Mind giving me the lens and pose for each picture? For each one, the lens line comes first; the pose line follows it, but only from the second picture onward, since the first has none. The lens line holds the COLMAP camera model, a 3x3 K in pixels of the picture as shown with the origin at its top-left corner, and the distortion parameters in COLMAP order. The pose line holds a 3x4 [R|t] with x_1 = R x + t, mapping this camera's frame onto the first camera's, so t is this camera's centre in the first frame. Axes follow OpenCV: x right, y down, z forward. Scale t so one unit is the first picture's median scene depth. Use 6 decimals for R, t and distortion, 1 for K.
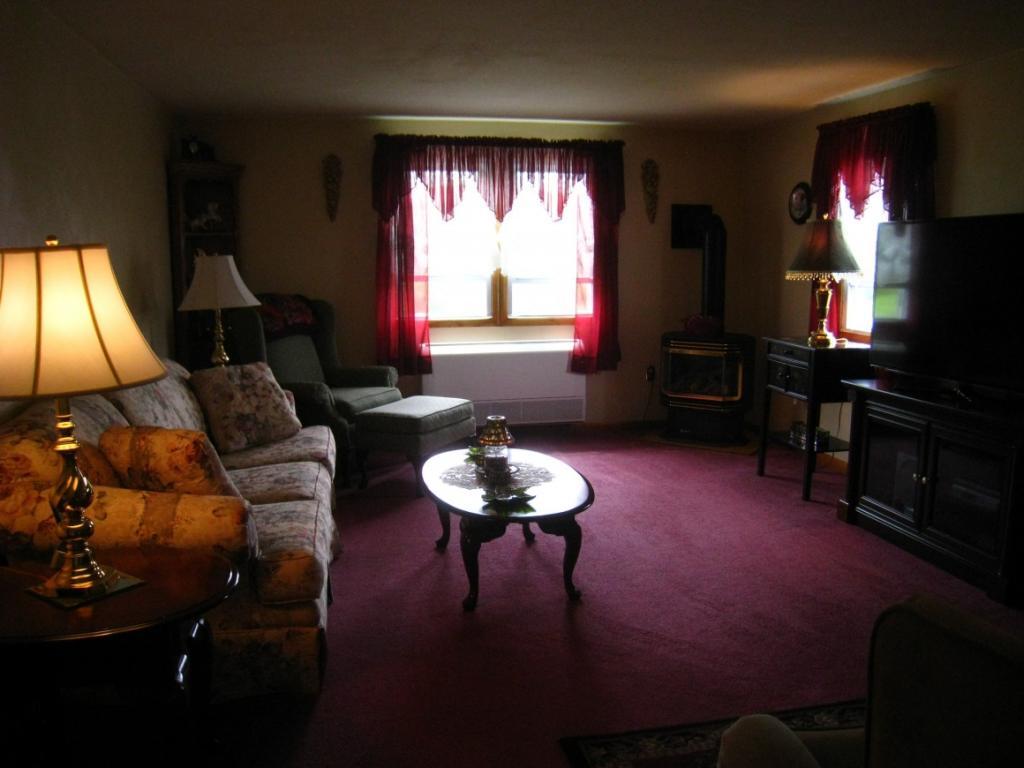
lens RADIAL K [[843.8, 0, 510.5], [0, 843.8, 386.9], [0, 0, 1]] dist [-0.162634, 0.105005]
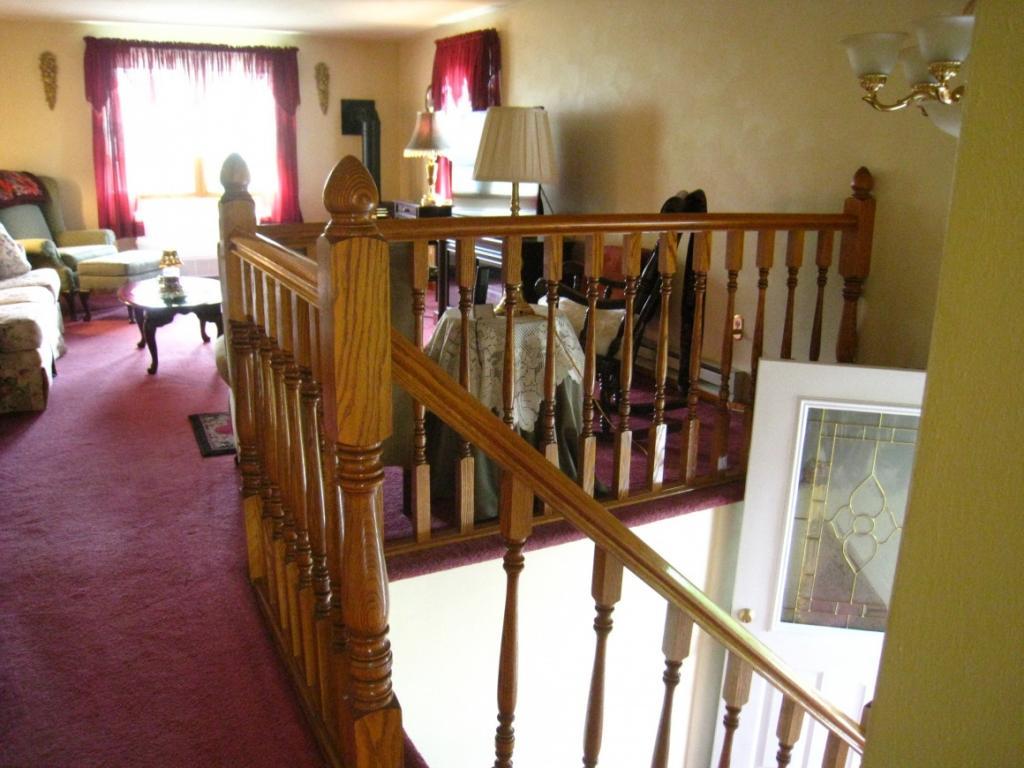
lens RADIAL K [[843.8, 0, 514.4], [0, 843.8, 384.8], [0, 0, 1]] dist [-0.162634, 0.105005]
pose [[0.962686, -0.048640, 0.266215, 0.104805], [0.016672, 0.992506, 0.121052, 0.067797], [-0.270108, -0.112097, 0.956282, -0.336477]]
